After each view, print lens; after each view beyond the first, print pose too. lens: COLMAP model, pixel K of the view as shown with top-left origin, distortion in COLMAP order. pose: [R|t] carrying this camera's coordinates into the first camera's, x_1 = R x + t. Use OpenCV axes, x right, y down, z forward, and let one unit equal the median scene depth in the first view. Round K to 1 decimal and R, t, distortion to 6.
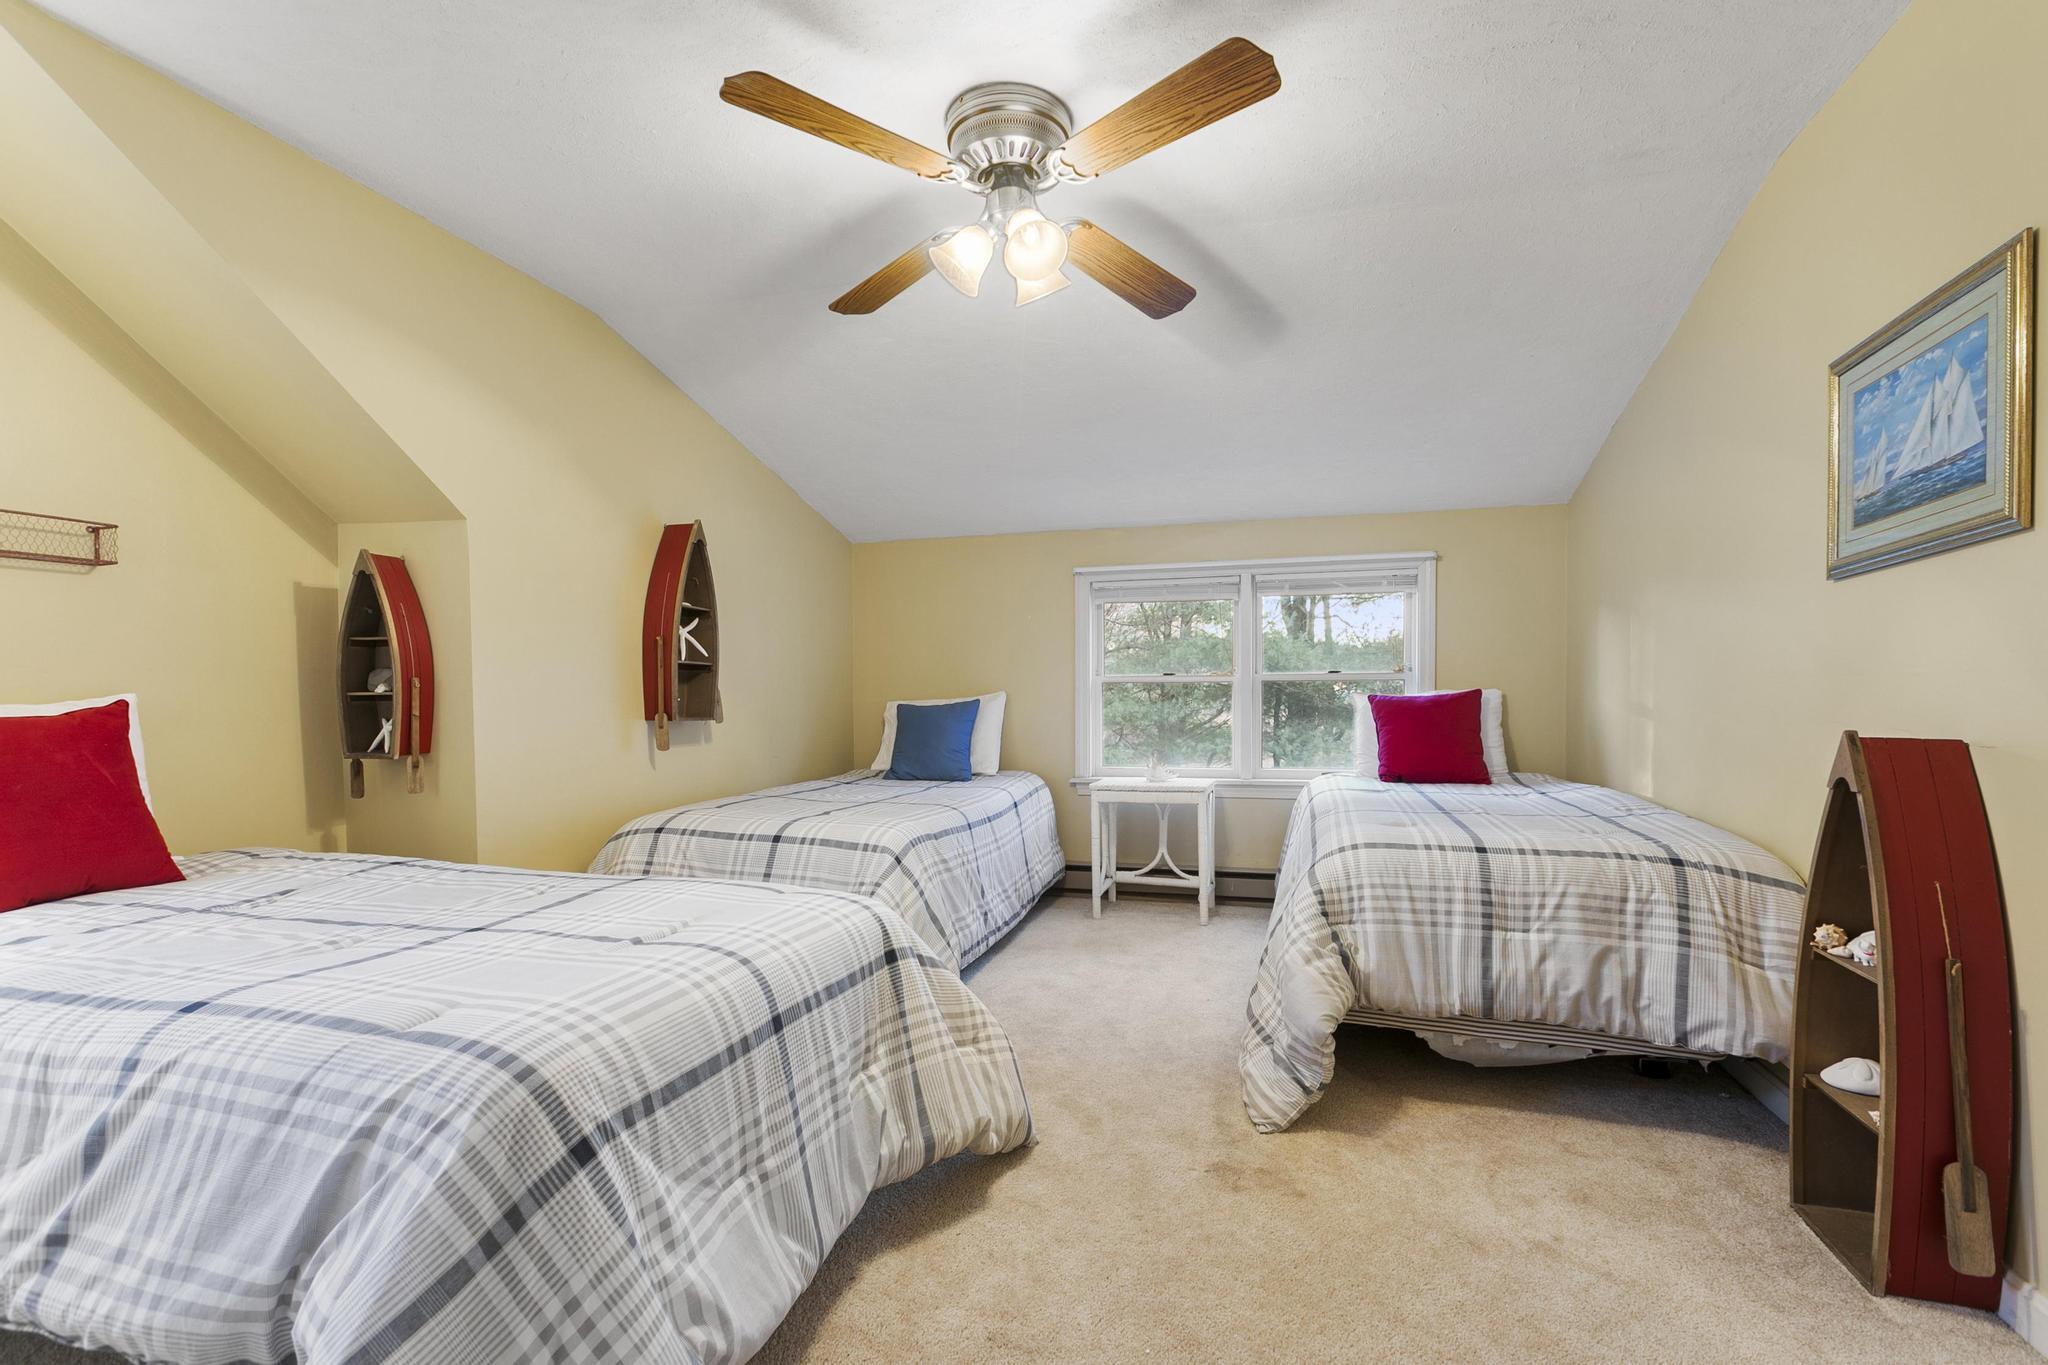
lens RADIAL K [[916.7, 0, 1082.3], [0, 916.7, 728.2], [0, 0, 1]] dist [-0.003135, 0.001266]
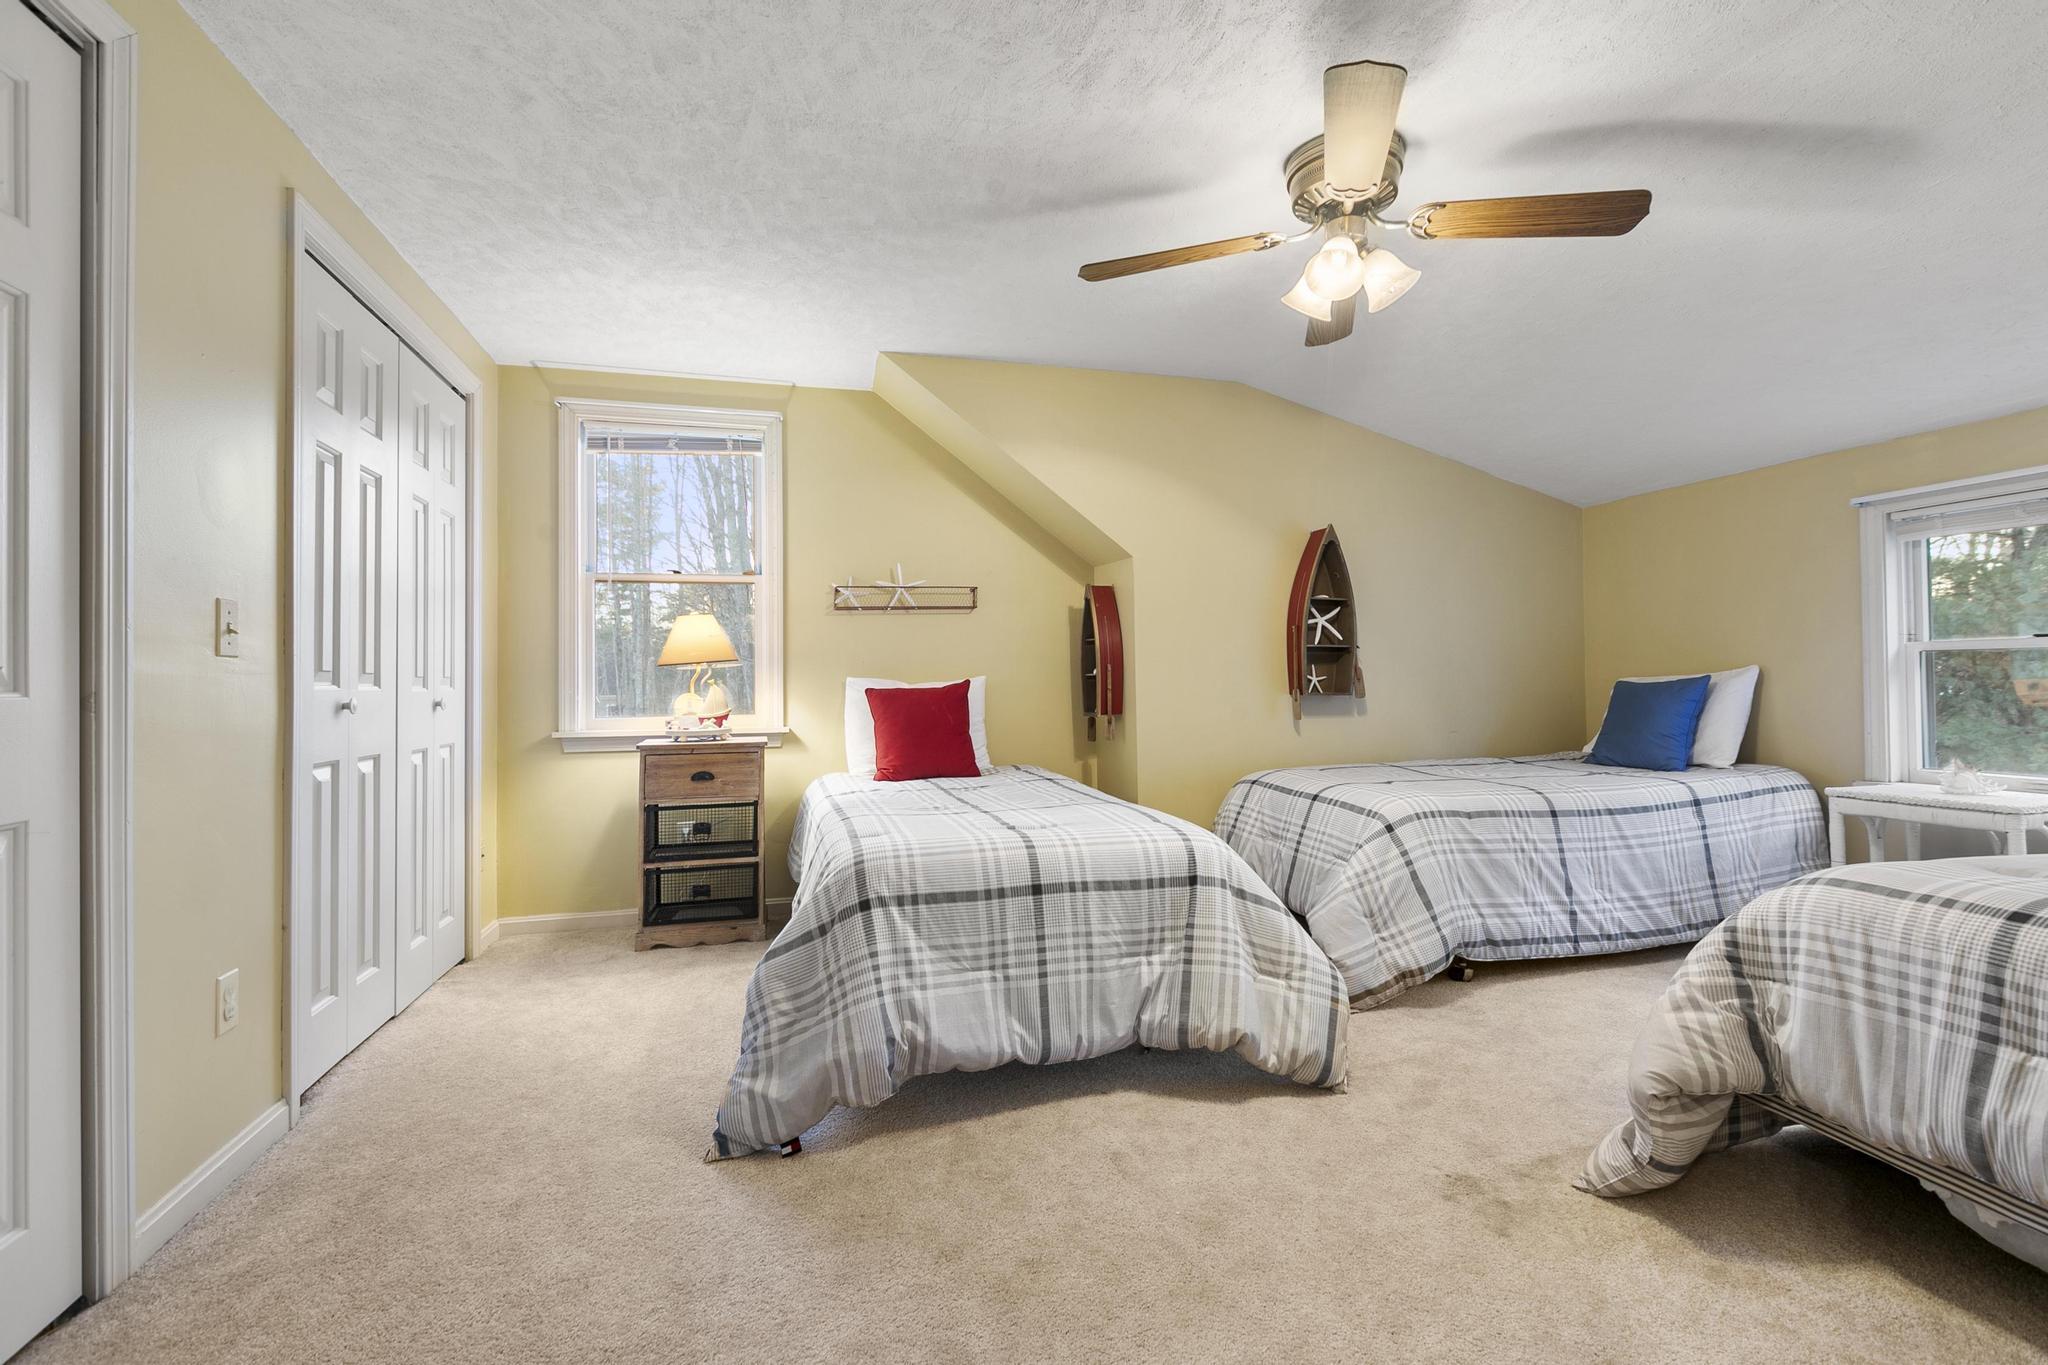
lens RADIAL K [[916.7, 0, 1032.8], [0, 916.7, 673.2], [0, 0, 1]] dist [-0.003135, 0.001266]
pose [[0.530154, -0.008034, -0.847863, 0.615863], [-0.020107, 0.999555, -0.022044, -0.005554], [0.847663, 0.028735, 0.529756, 0.102214]]
